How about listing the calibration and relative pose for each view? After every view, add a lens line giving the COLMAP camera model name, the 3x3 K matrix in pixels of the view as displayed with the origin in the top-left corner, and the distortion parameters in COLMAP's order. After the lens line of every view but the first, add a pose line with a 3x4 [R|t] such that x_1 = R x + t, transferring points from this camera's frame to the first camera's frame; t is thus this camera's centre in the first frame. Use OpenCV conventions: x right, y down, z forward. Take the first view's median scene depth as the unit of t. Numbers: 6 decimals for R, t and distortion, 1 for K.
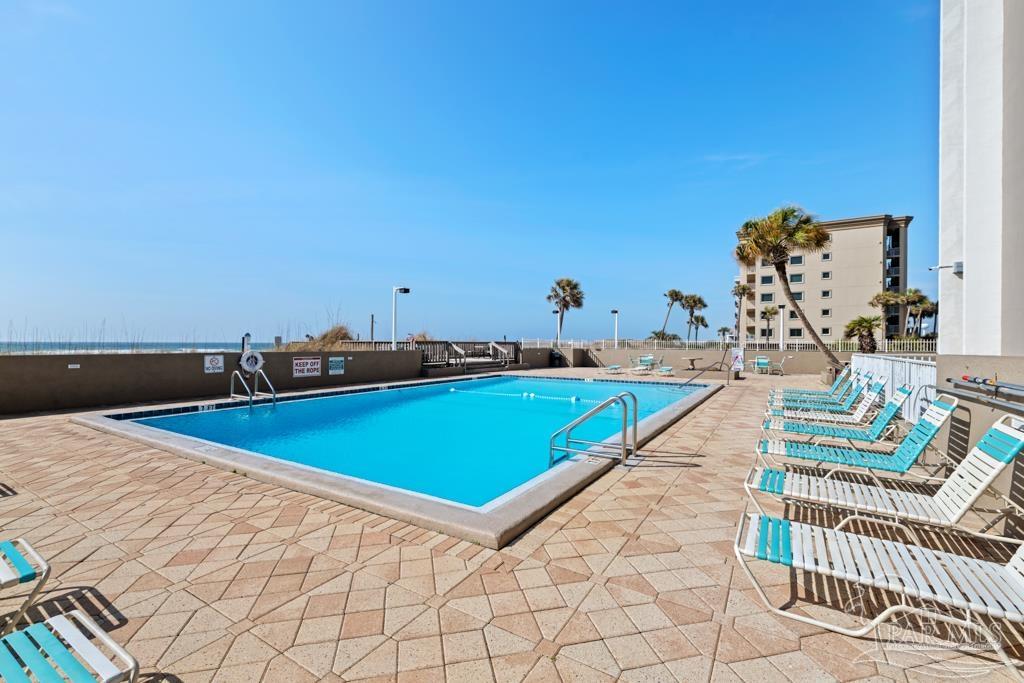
lens RADIAL K [[444.0, 0, 510.7], [0, 444.0, 343.3], [0, 0, 1]] dist [-0.000793, 0.000496]
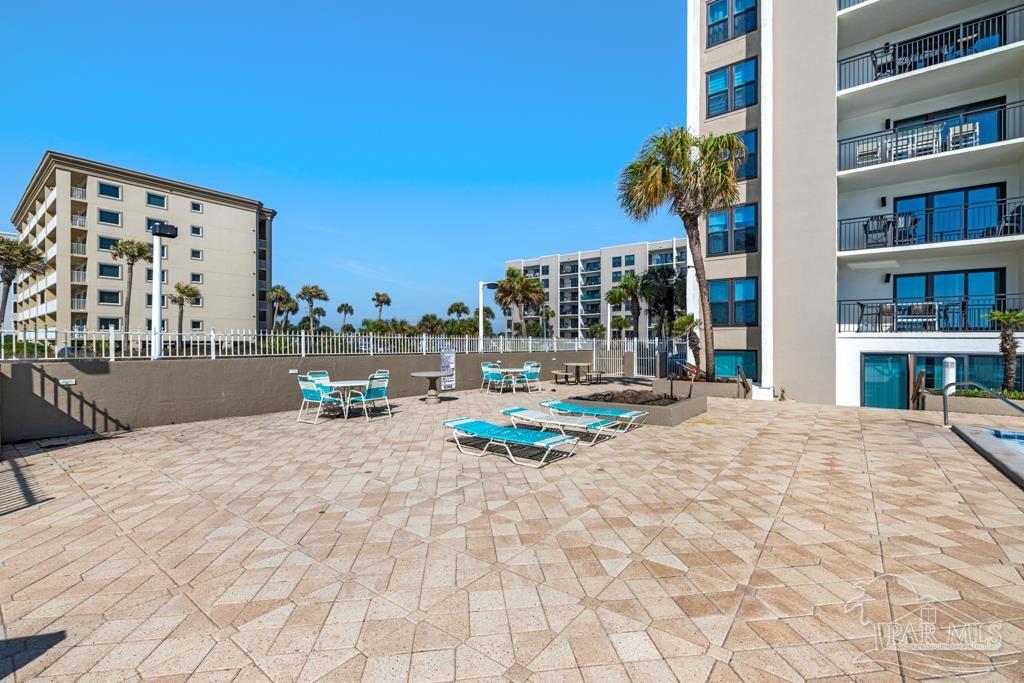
lens RADIAL K [[444.0, 0, 513.2], [0, 444.0, 344.8], [0, 0, 1]] dist [-0.000793, 0.000496]
pose [[0.114428, -0.005837, 0.993414, -0.010906], [-0.006998, 0.999953, 0.006681, -0.001407], [-0.993407, -0.007716, 0.114381, 0.364363]]
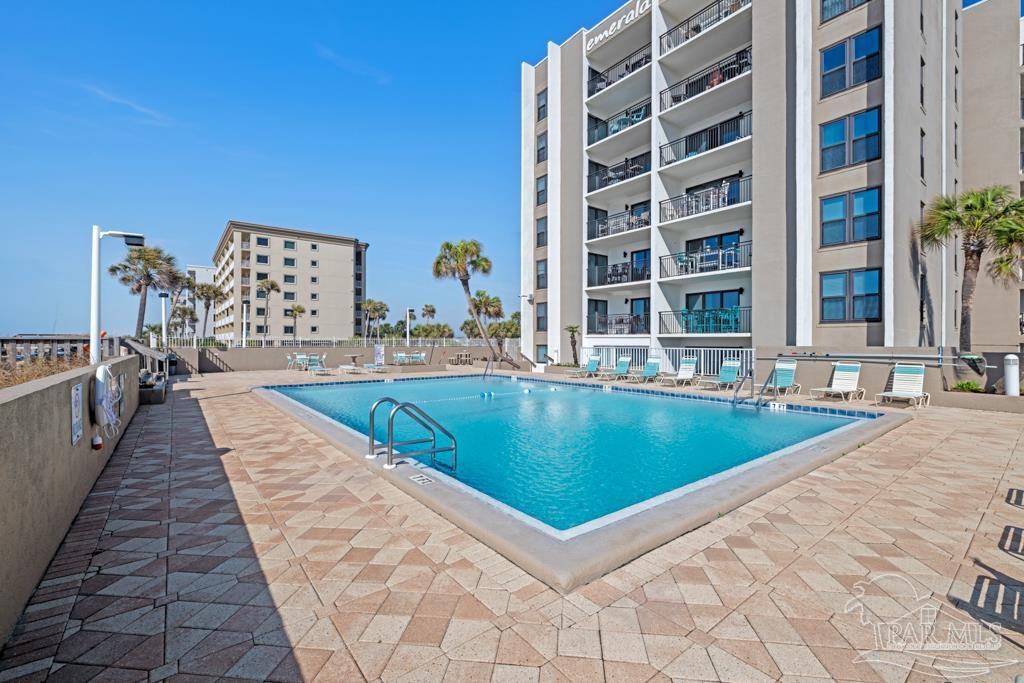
lens RADIAL K [[444.0, 0, 514.4], [0, 444.0, 340.6], [0, 0, 1]] dist [-0.000793, 0.000496]
pose [[0.361593, 0.000692, 0.932336, -0.168504], [-0.004217, 0.999991, 0.000893, -0.001906], [-0.932326, -0.004255, 0.361593, 0.117909]]
